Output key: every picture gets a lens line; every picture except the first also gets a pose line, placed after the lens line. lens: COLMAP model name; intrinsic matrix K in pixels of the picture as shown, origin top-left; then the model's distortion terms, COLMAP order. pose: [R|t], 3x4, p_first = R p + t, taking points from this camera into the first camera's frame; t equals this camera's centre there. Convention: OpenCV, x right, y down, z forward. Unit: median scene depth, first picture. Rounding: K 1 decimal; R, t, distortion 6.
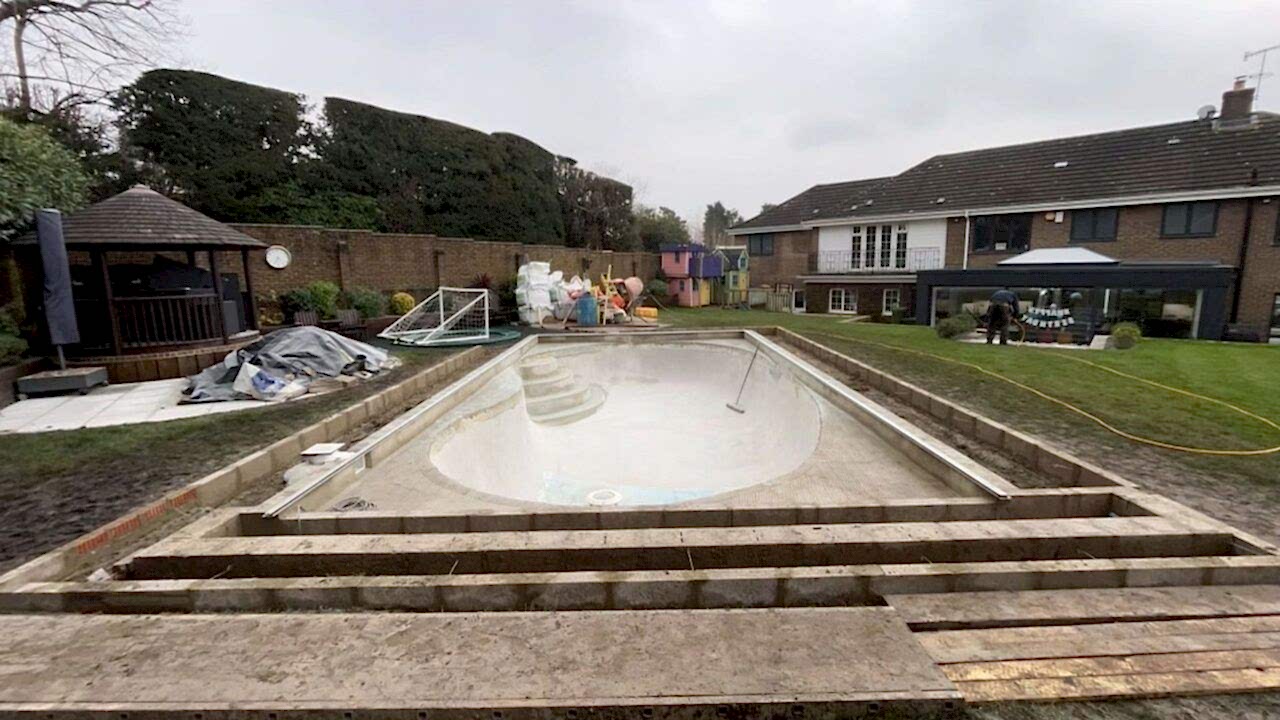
lens RADIAL K [[547.4, 0, 639.0], [0, 547.4, 355.6], [0, 0, 1]] dist [-0.001886, -0.000773]
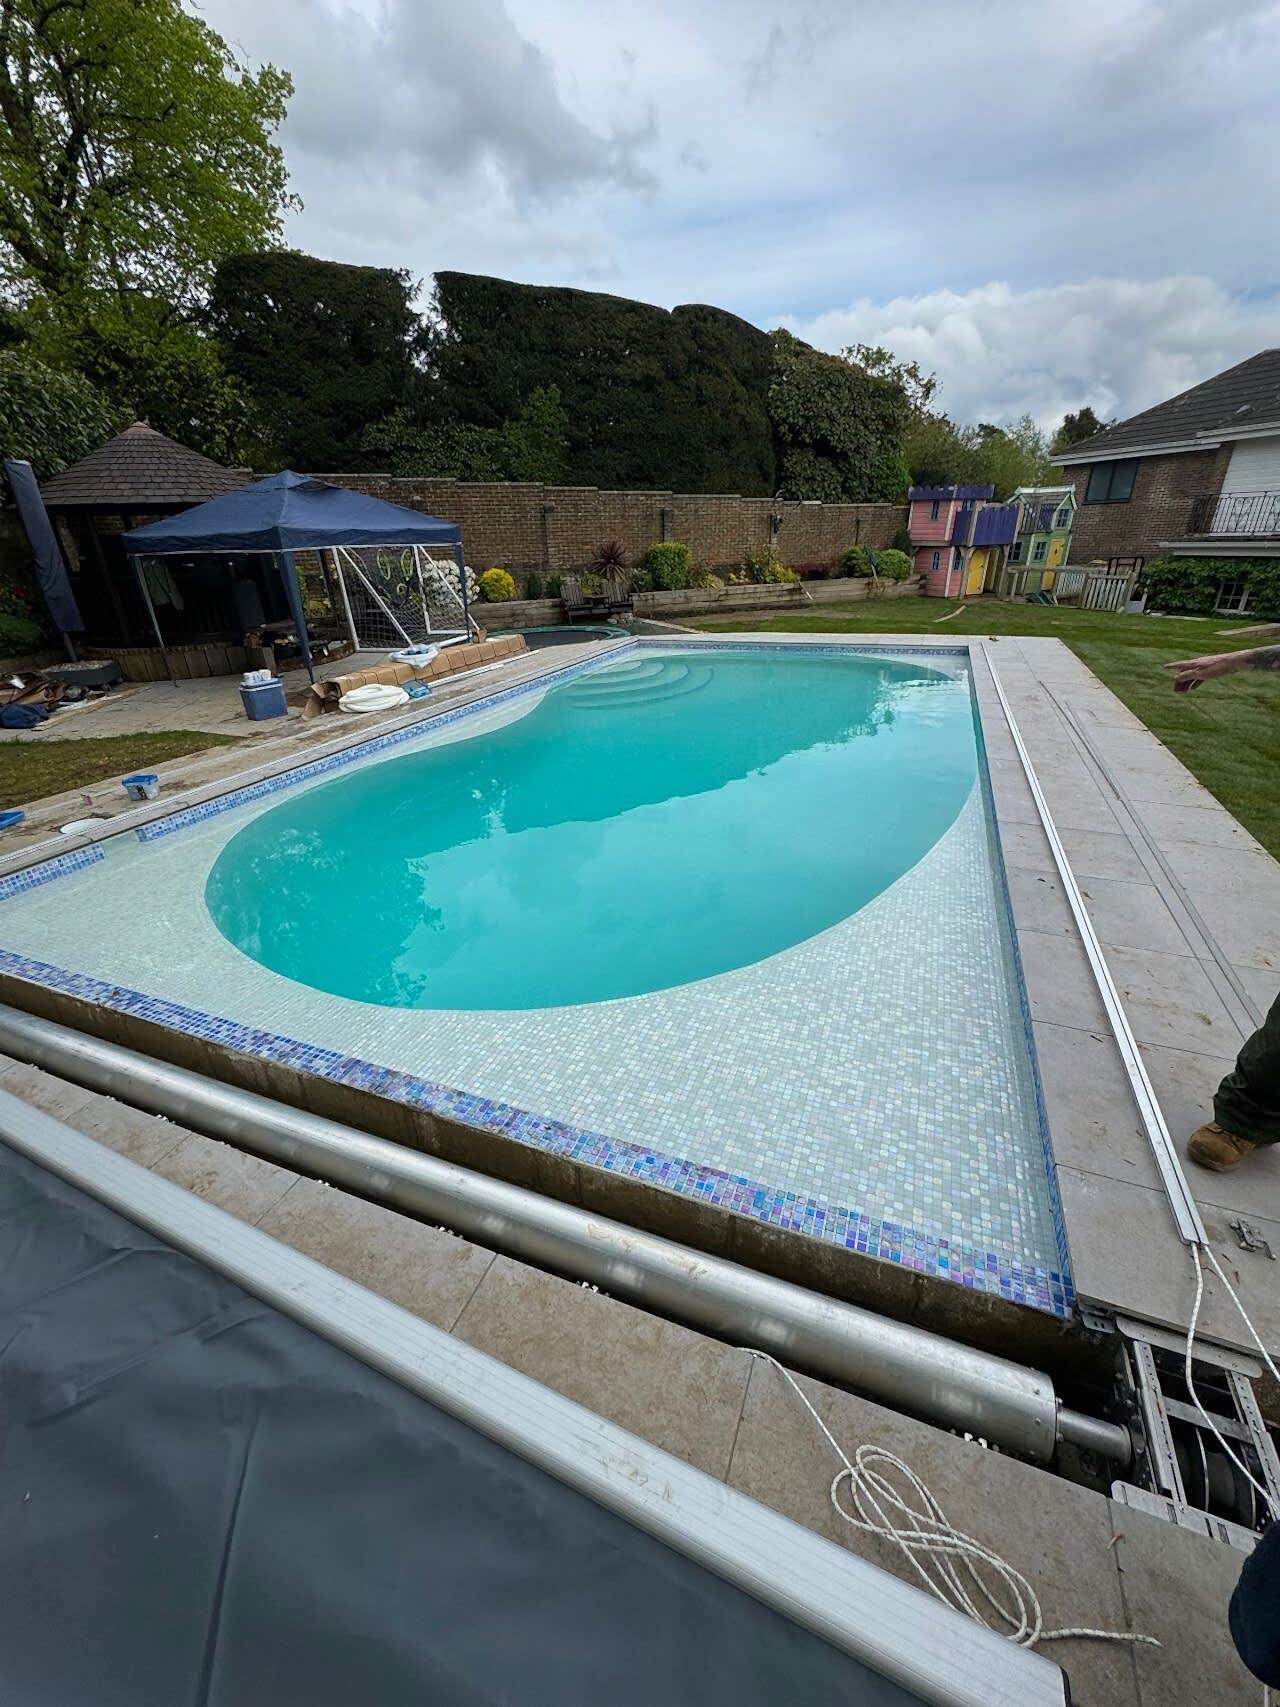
lens RADIAL K [[679.5, 0, 636.6], [0, 679.5, 859.8], [0, 0, 1]] dist [-0.001335, 0.000252]
pose [[0.926612, 0.154573, -0.342779, 0.094040], [-0.049710, 0.953956, 0.295800, -0.017187], [0.372718, -0.257052, 0.891631, 0.113292]]
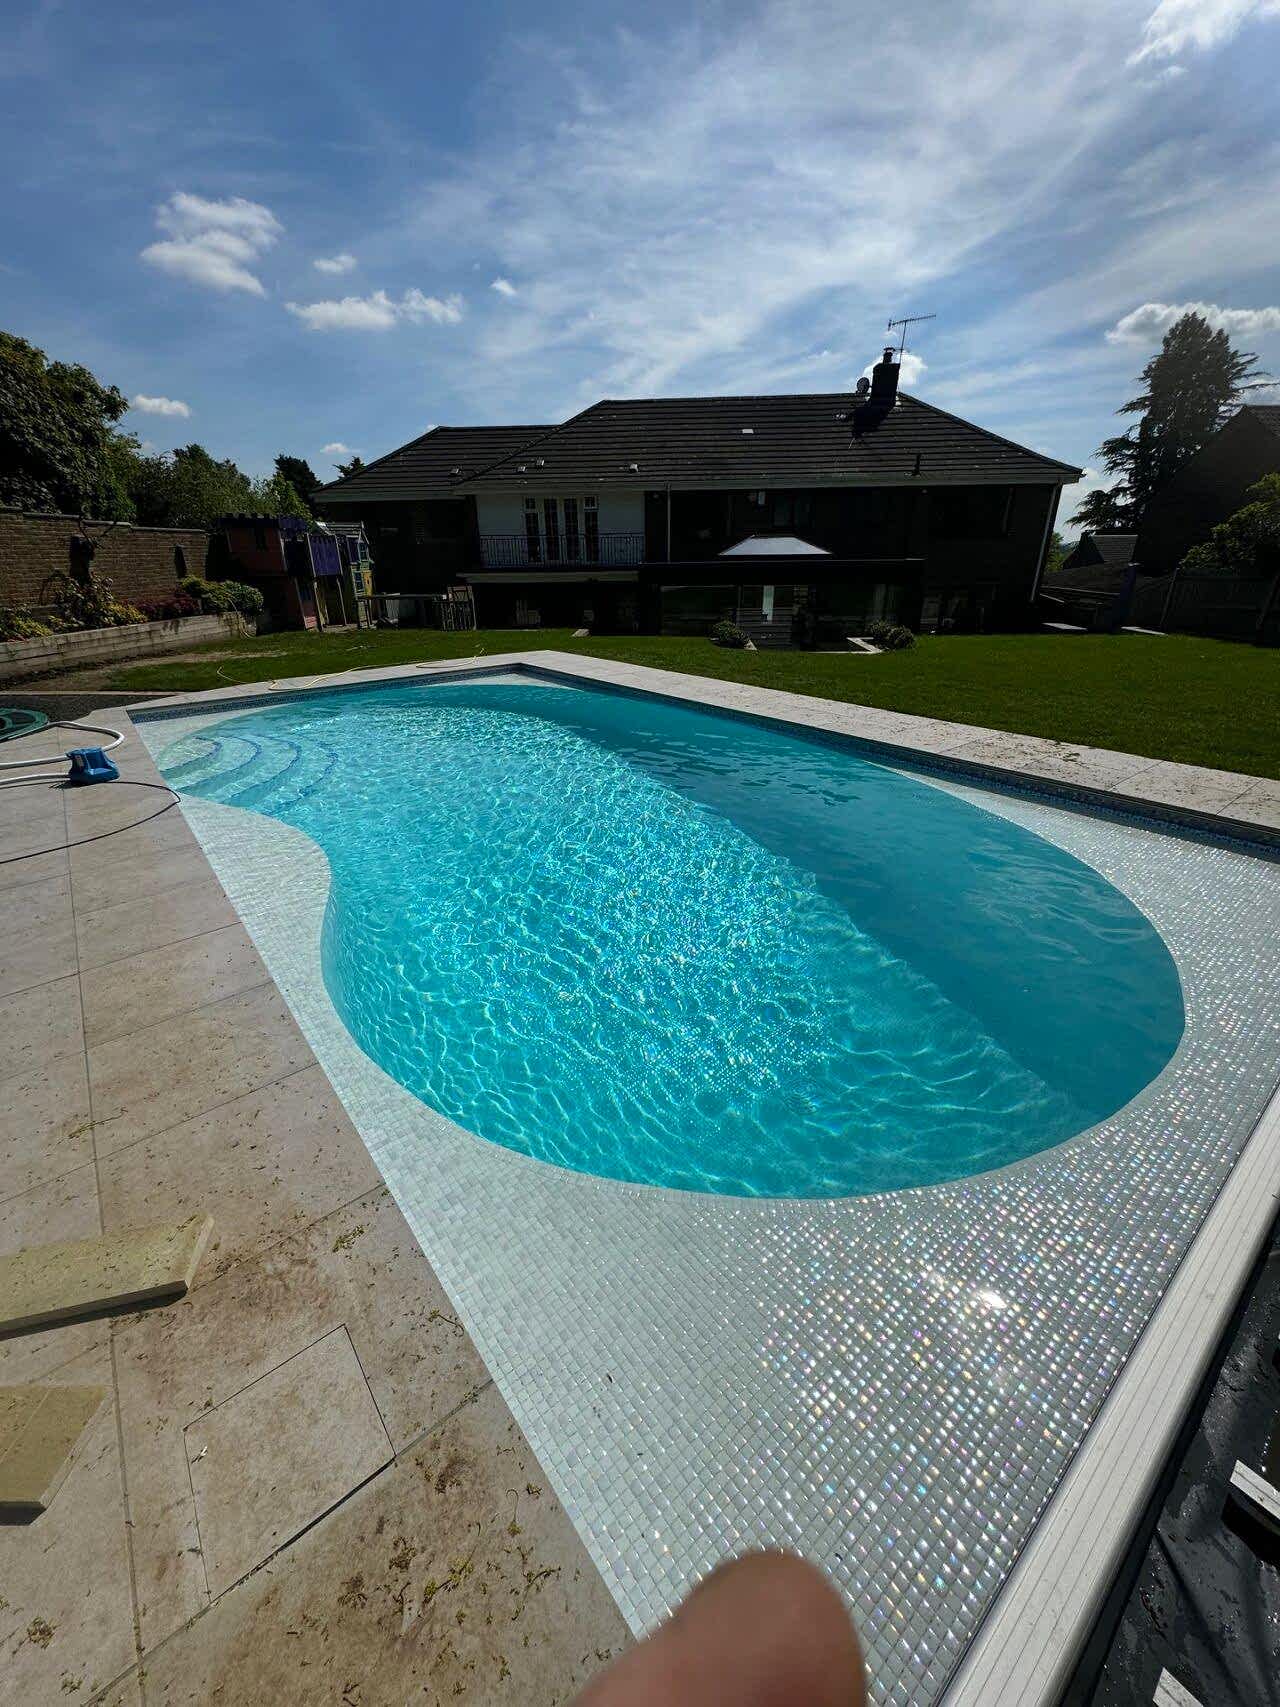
lens RADIAL K [[679.5, 0, 636.6], [0, 679.5, 859.8], [0, 0, 1]] dist [-0.001335, 0.000252]
pose [[0.776772, -0.250574, 0.577786, -0.140182], [0.097178, 0.954141, 0.283146, -0.025902], [-0.622239, -0.163792, 0.765501, 0.178147]]
